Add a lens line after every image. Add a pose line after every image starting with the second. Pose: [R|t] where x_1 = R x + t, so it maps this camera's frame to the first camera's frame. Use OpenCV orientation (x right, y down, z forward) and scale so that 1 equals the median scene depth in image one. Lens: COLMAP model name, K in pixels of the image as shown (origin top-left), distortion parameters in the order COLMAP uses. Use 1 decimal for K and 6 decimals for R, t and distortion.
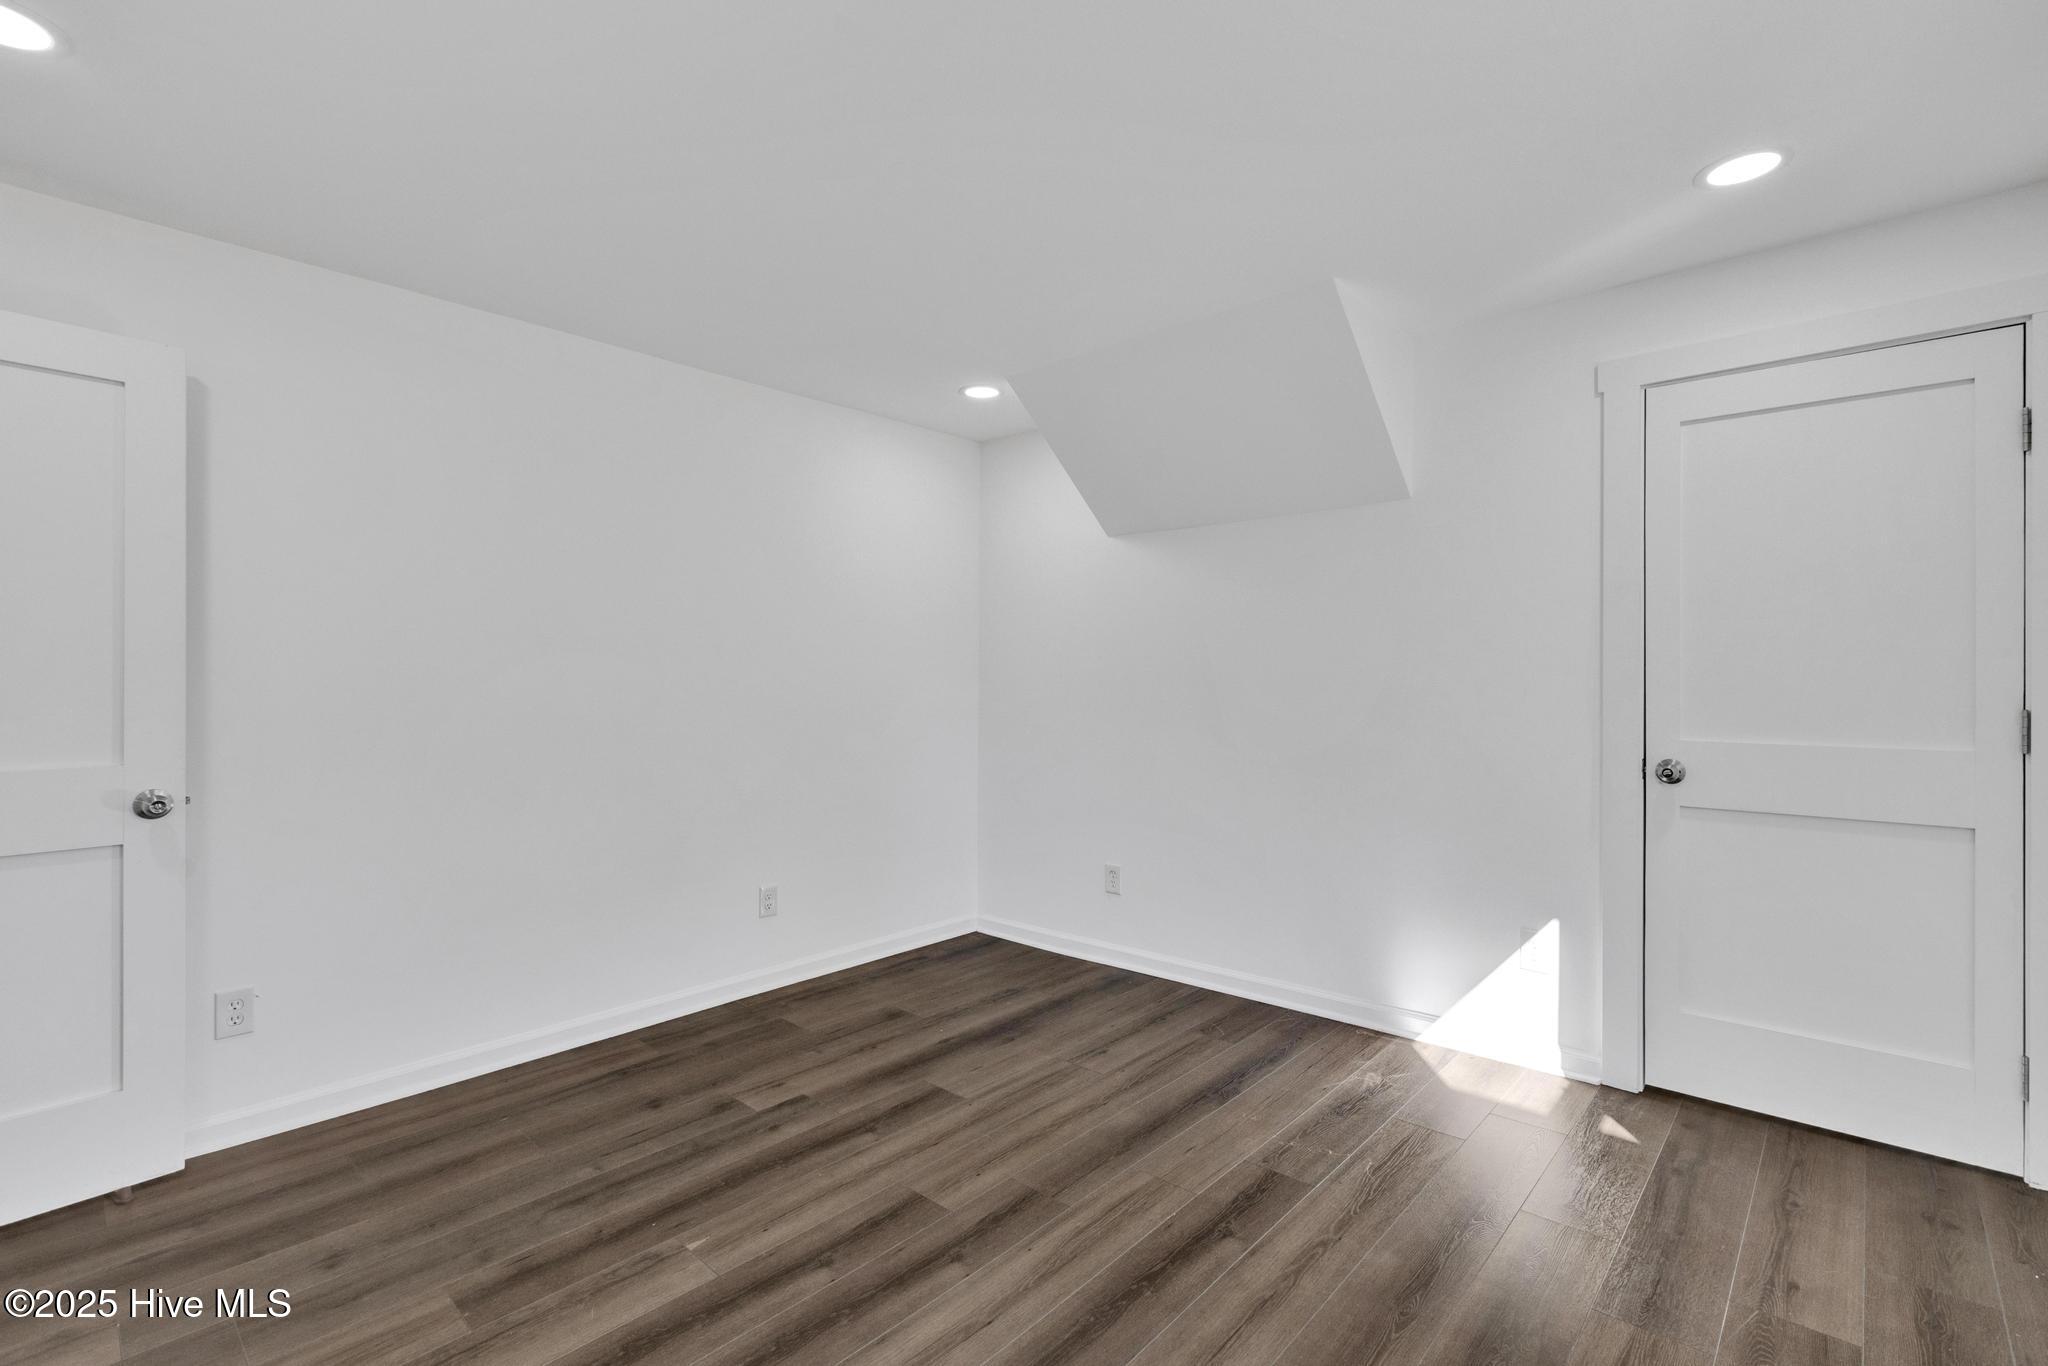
lens RADIAL K [[915.2, 0, 1027.8], [0, 915.2, 678.5], [0, 0, 1]] dist [0.000902, -0.000291]
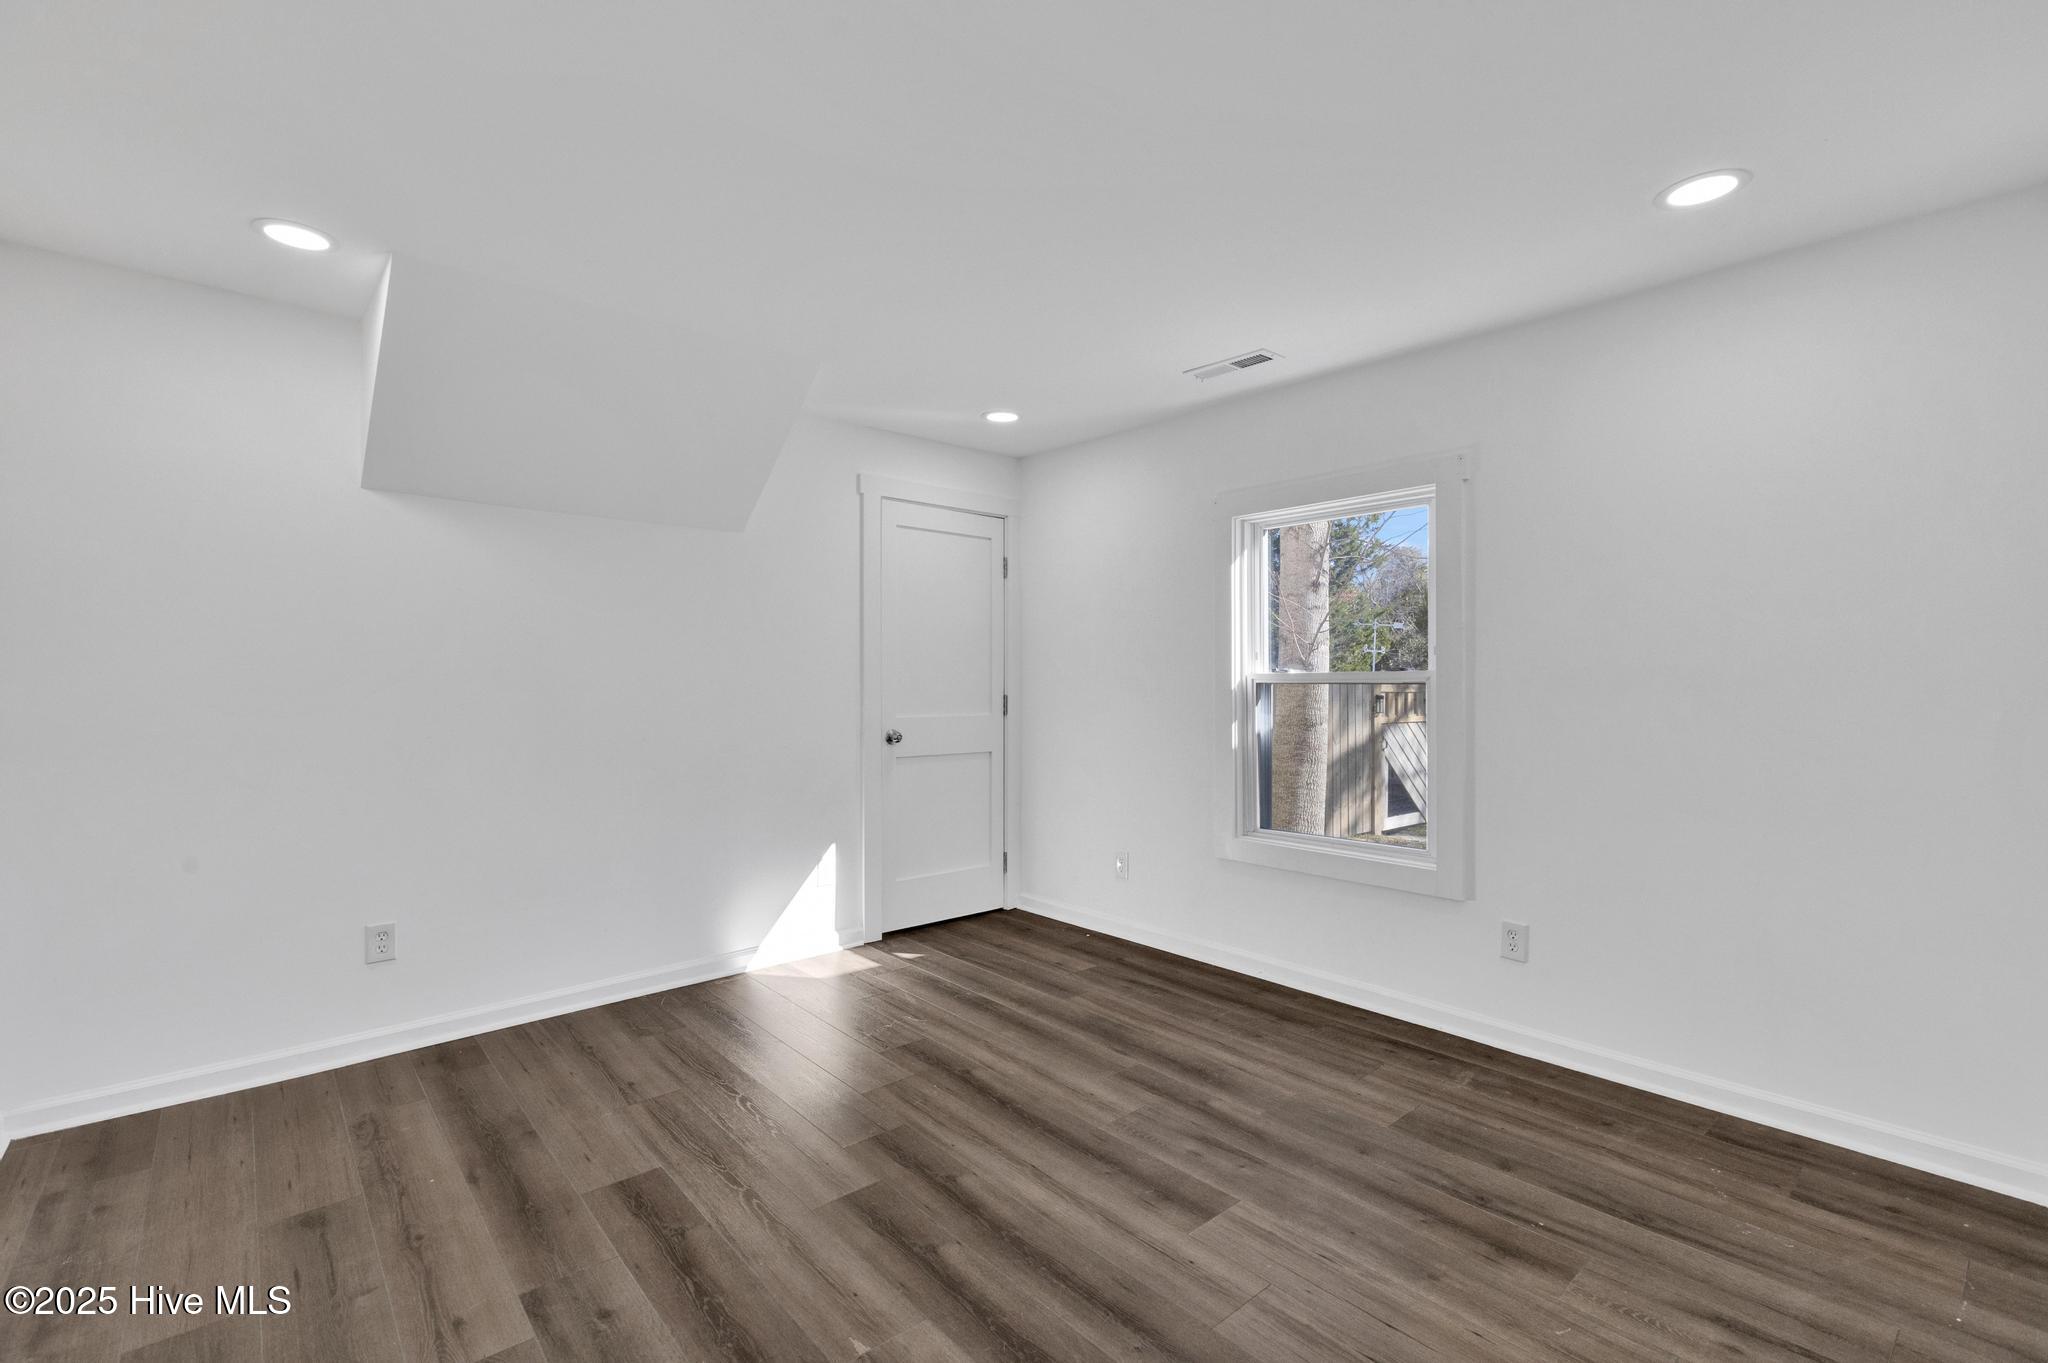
lens RADIAL K [[915.2, 0, 1027.2], [0, 915.2, 682.5], [0, 0, 1]] dist [0.000902, -0.000291]
pose [[0.118290, -0.002129, 0.992977, -0.852511], [0.000806, 0.999998, 0.002048, 0.001663], [-0.992979, 0.000558, 0.118291, 0.537381]]
